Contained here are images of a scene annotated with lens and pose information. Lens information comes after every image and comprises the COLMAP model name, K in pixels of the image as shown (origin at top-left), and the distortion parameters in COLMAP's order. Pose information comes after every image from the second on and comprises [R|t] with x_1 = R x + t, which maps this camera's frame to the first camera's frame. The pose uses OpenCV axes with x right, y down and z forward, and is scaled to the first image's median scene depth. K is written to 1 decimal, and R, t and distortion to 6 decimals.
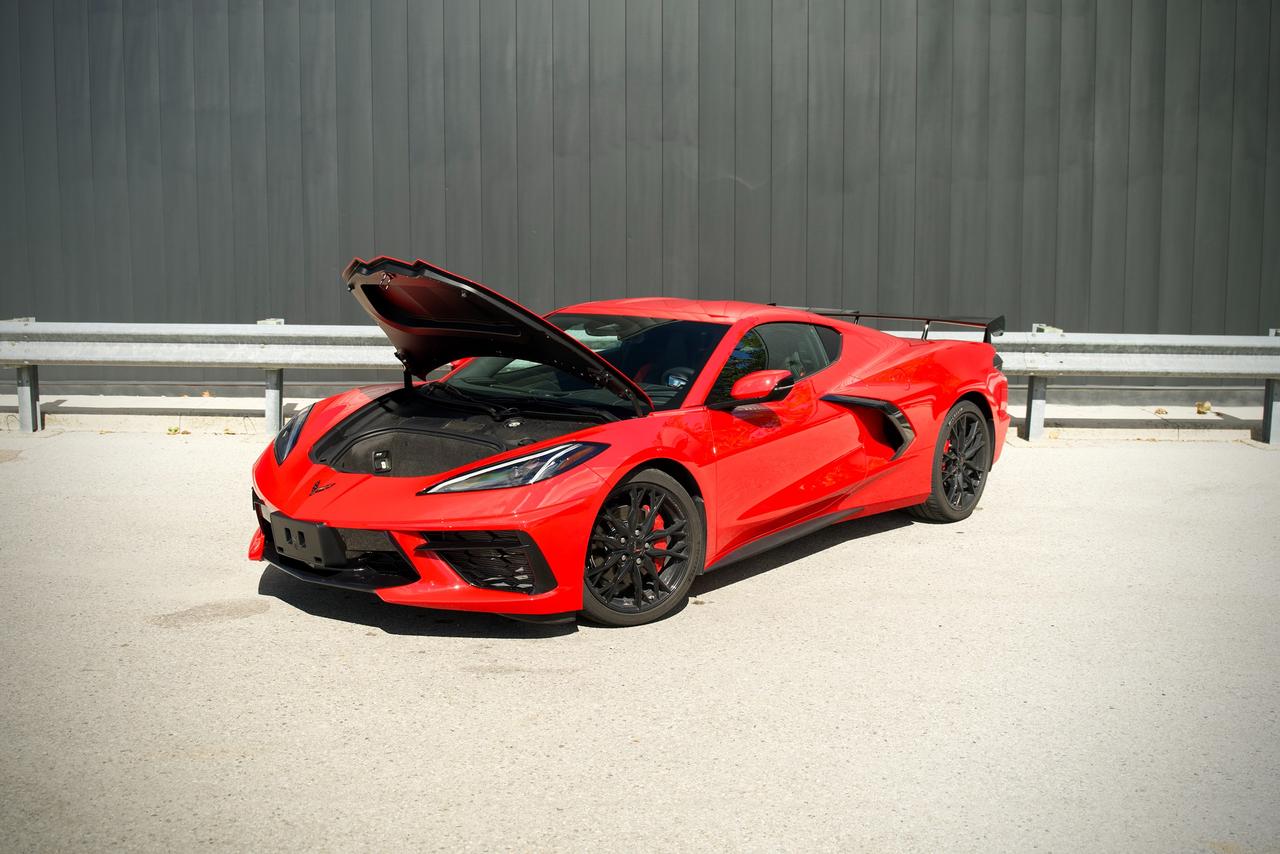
lens RADIAL K [[1336.8, 0, 640.0], [0, 1336.8, 427.0], [0, 0, 1]] dist [-0.145737, 0.105202]
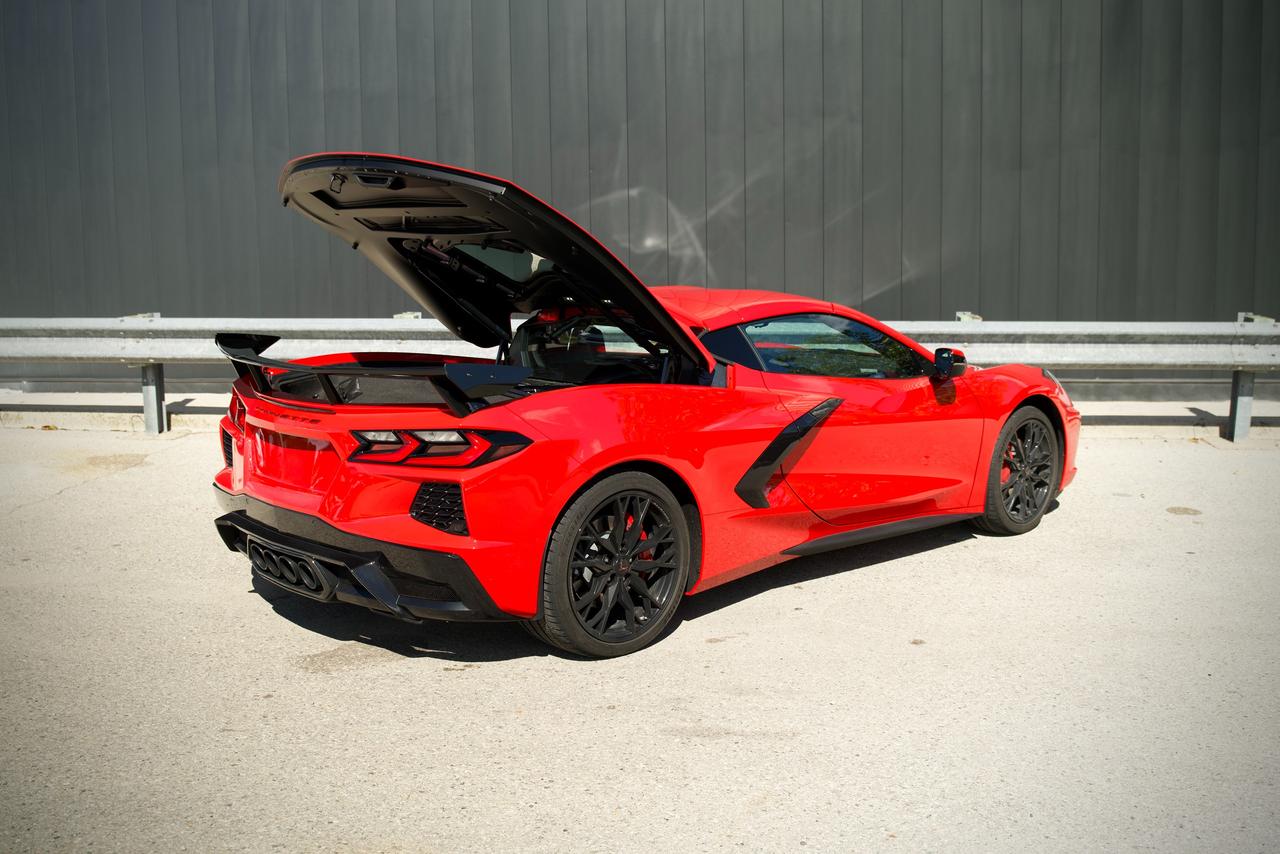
lens RADIAL K [[1336.8, 0, 640.0], [0, 1336.8, 427.0], [0, 0, 1]] dist [-0.145737, 0.105202]
pose [[0.996557, -0.001848, -0.082895, -0.039036], [0.002764, 0.999936, 0.010933, -0.010959], [0.082869, -0.011125, 0.996498, 0.077940]]
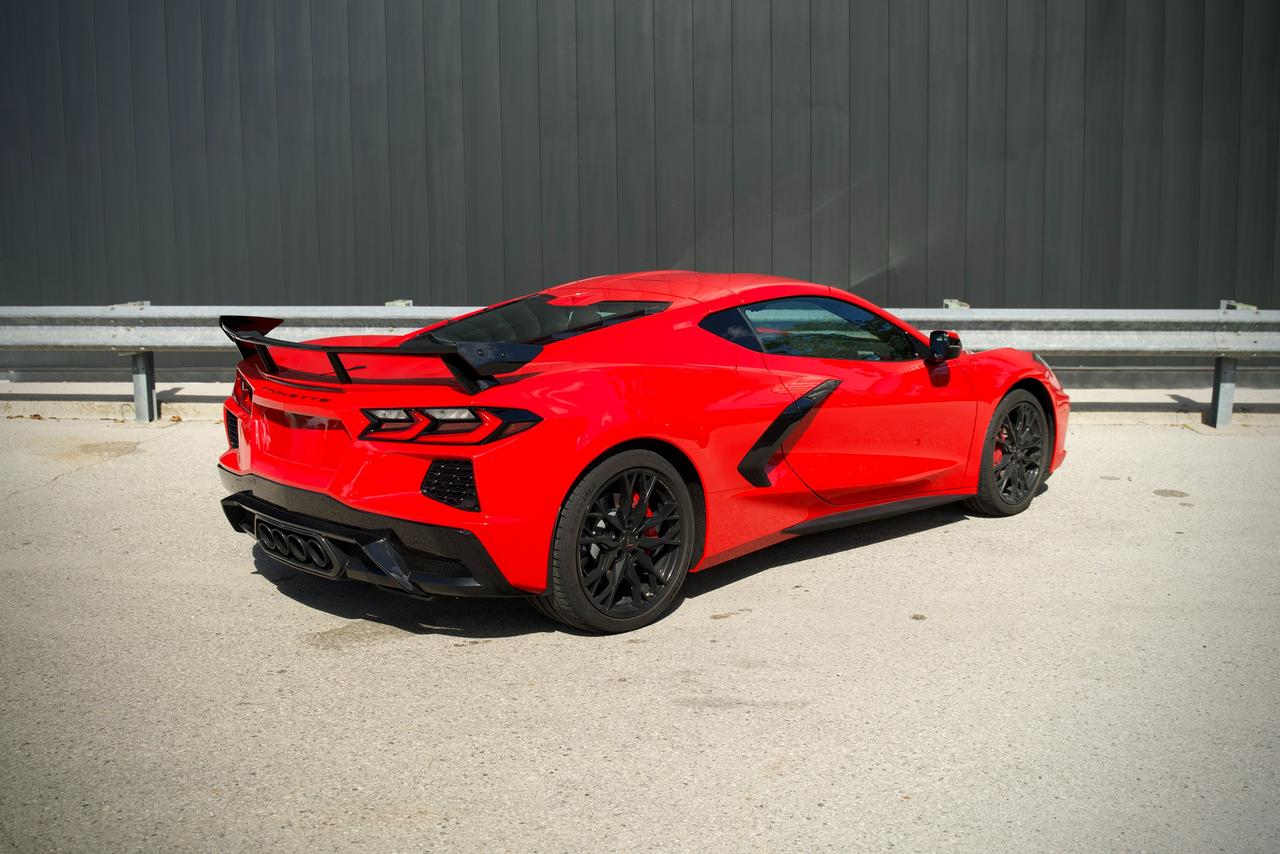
lens RADIAL K [[1335.9, 0, 640.6], [0, 1335.9, 436.4], [0, 0, 1]] dist [-0.144895, 0.102631]
pose [[0.998027, -0.002941, -0.062720, -0.051005], [0.004272, 0.999768, 0.021095, -0.004457], [0.062643, -0.021321, 0.997808, 0.070197]]
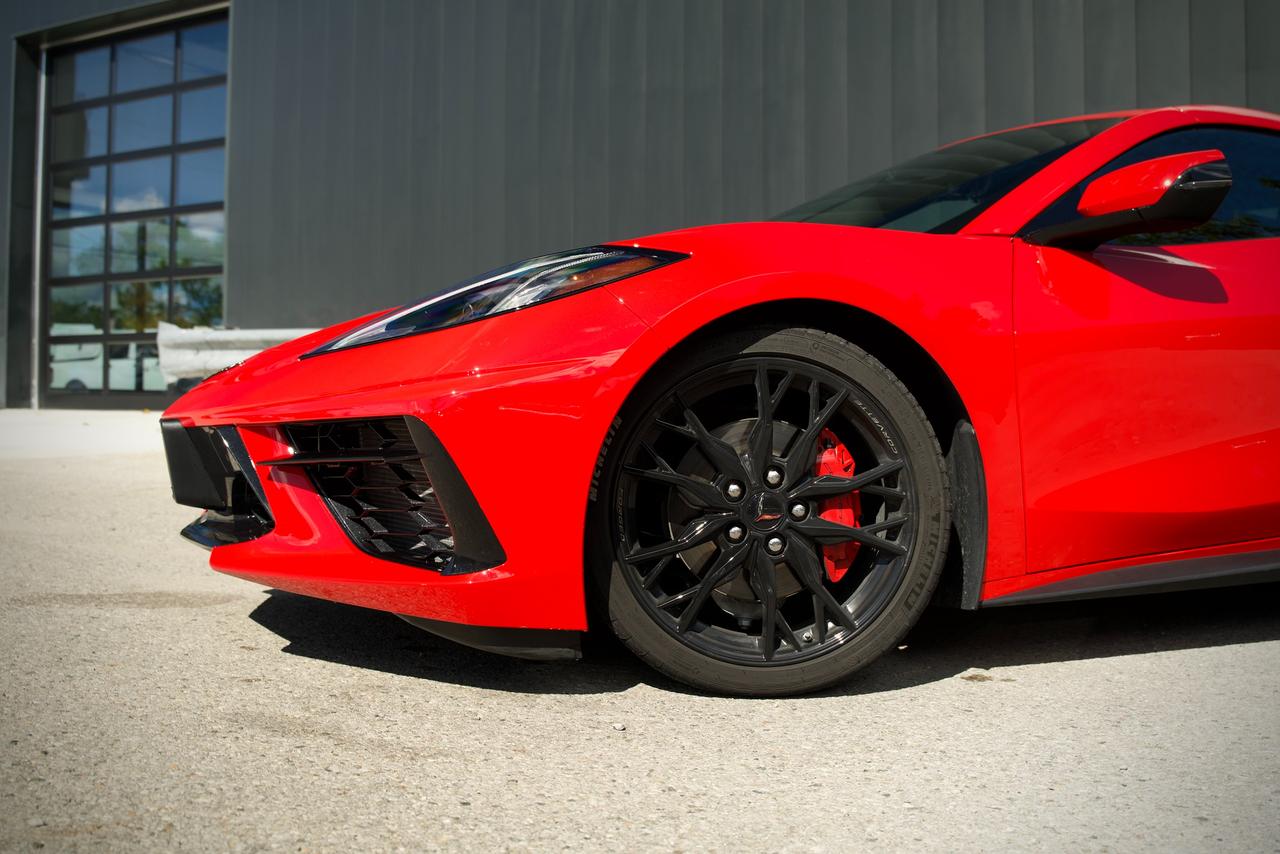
lens RADIAL K [[1336.8, 0, 640.0], [0, 1336.8, 427.0], [0, 0, 1]] dist [-0.145737, 0.105202]
pose [[0.861955, 0.012136, -0.506840, 0.099714], [-0.072783, 0.992320, -0.100017, 0.061878], [0.501734, 0.123099, 0.856218, 0.349363]]
